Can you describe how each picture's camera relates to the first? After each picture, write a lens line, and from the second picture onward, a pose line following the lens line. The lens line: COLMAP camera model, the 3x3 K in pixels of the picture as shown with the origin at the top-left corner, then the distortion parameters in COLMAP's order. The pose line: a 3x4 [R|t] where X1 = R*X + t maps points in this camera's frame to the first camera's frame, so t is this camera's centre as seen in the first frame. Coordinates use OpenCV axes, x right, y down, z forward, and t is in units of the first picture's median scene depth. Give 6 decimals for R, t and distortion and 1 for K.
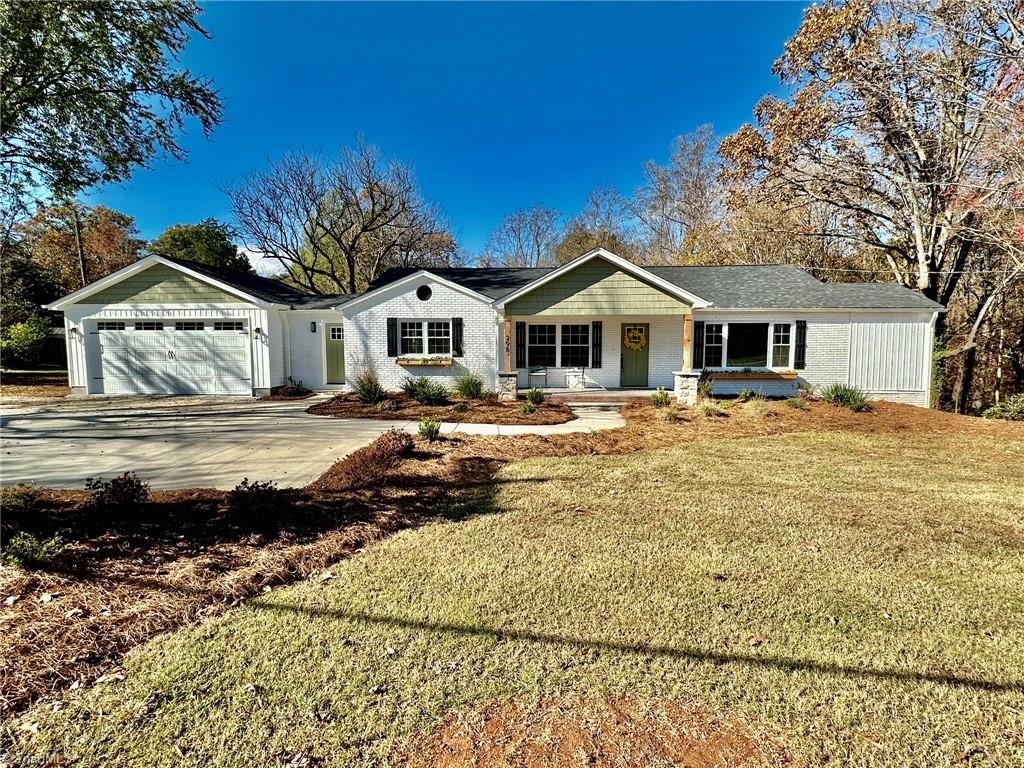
lens RADIAL K [[517.1, 0, 512.0], [0, 517.1, 384.0], [0, 0, 1]] dist [-0.001145, -0.000579]
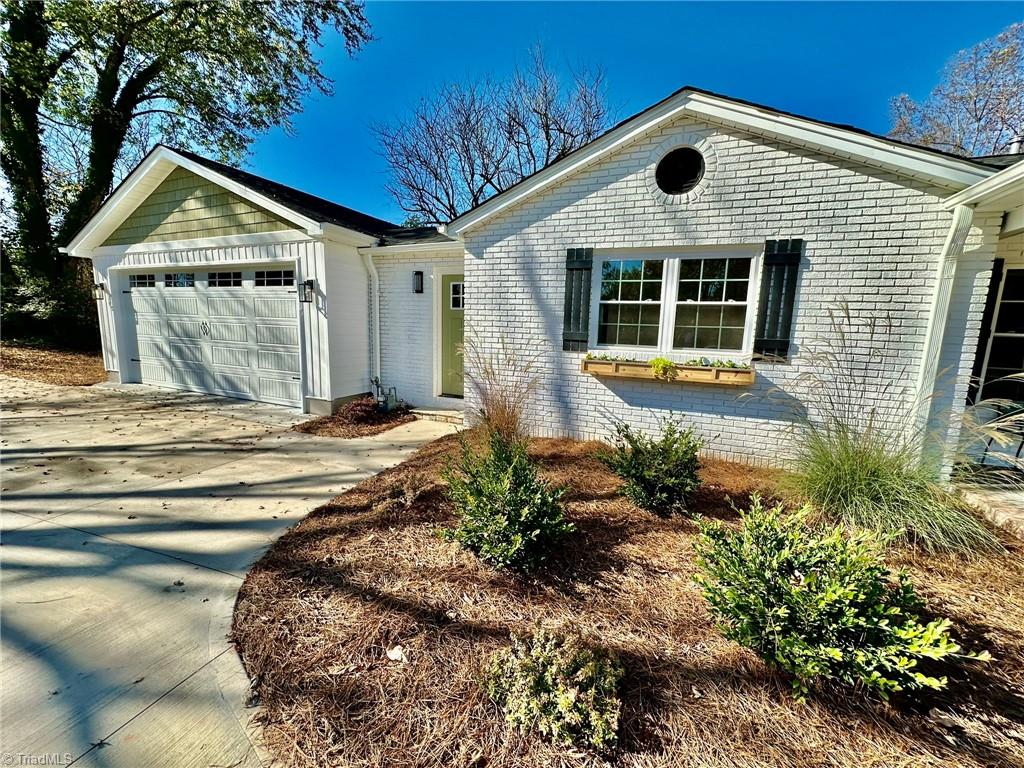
lens RADIAL K [[410.4, 0, 512.0], [0, 410.4, 384.0], [0, 0, 1]] dist [-0.000943, 0.000198]
pose [[0.944632, 0.074712, -0.319514, -0.172486], [-0.054737, 0.995969, 0.071058, -0.047016], [0.323535, -0.049635, 0.944913, 0.680298]]
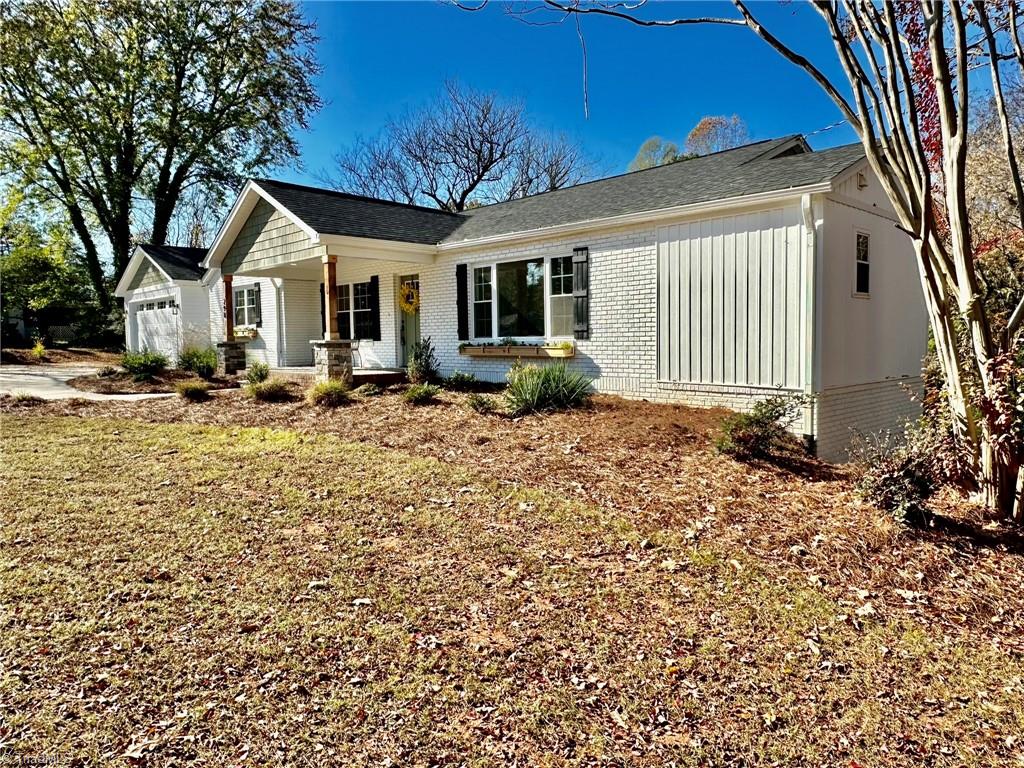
lens RADIAL K [[678.2, 0, 512.0], [0, 678.2, 384.0], [0, 0, 1]] dist [-0.005495, -0.001496]
pose [[0.739094, 0.038622, -0.672494, 0.965188], [-0.046419, 0.998902, 0.006351, 0.015523], [0.672001, 0.026522, 0.740076, 0.433111]]
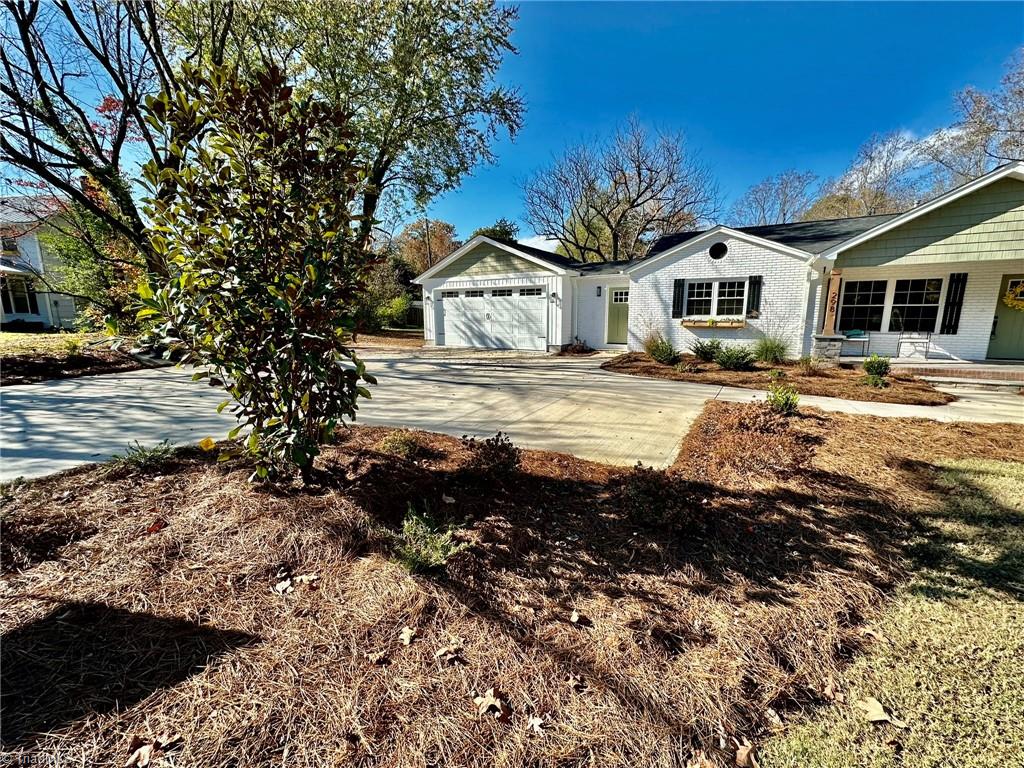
lens RADIAL K [[410.4, 0, 512.0], [0, 410.4, 384.0], [0, 0, 1]] dist [-0.000943, 0.000198]
pose [[0.883516, 0.077011, -0.462028, -0.133423], [-0.034468, 0.994407, 0.099836, 0.006004], [0.467132, -0.072282, 0.881228, 0.130748]]
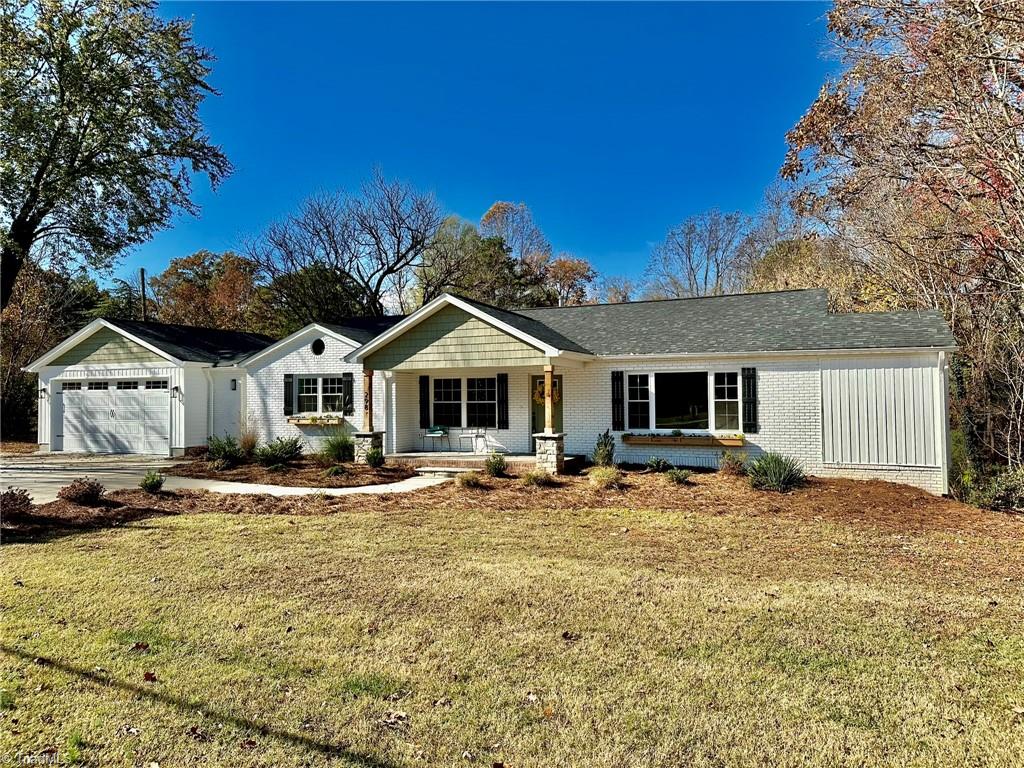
lens RADIAL K [[709.3, 0, 512.0], [0, 709.3, 384.0], [0, 0, 1]] dist [0.098297, -0.132967]
pose [[0.943862, -0.013080, -0.330080, 0.568517], [-0.020063, 0.995101, -0.096804, 0.007634], [0.329729, 0.097992, 0.938976, -0.084262]]
